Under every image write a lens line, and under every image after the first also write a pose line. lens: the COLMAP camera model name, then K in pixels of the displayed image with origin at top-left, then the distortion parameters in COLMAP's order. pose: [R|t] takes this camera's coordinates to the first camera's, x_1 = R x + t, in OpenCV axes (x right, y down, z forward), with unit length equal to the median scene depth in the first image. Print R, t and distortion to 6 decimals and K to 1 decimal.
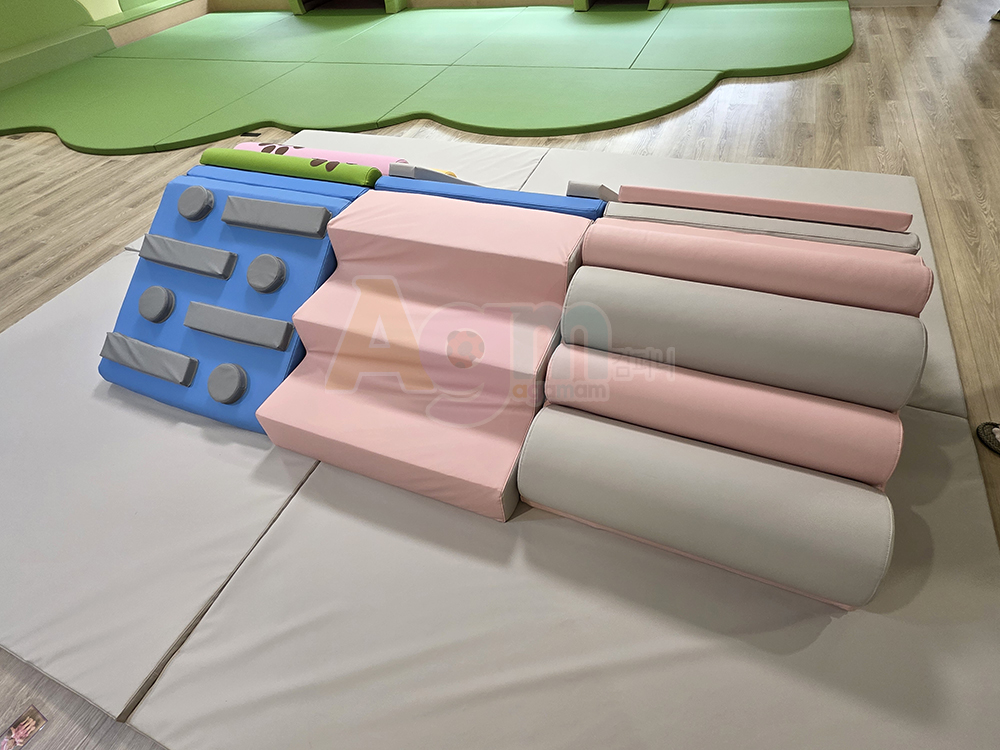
lens RADIAL K [[535.9, 0, 500.0], [0, 535.9, 375.0], [0, 0, 1]] dist [-0.002031, 0.000327]
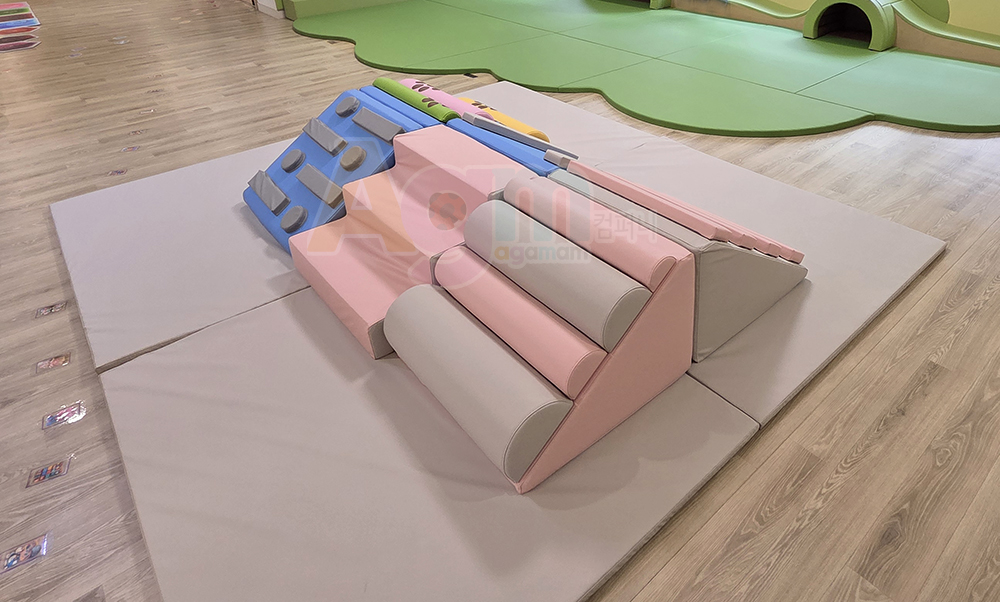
lens RADIAL K [[634.8, 0, 606.0], [0, 634.8, 152.7], [0, 0, 1]] dist [0.002000, 0.000626]
pose [[0.909955, 0.240789, -0.337642, 0.416293], [-0.342356, 0.895642, -0.283933, 0.028070], [0.234038, 0.373960, 0.897430, -0.214178]]
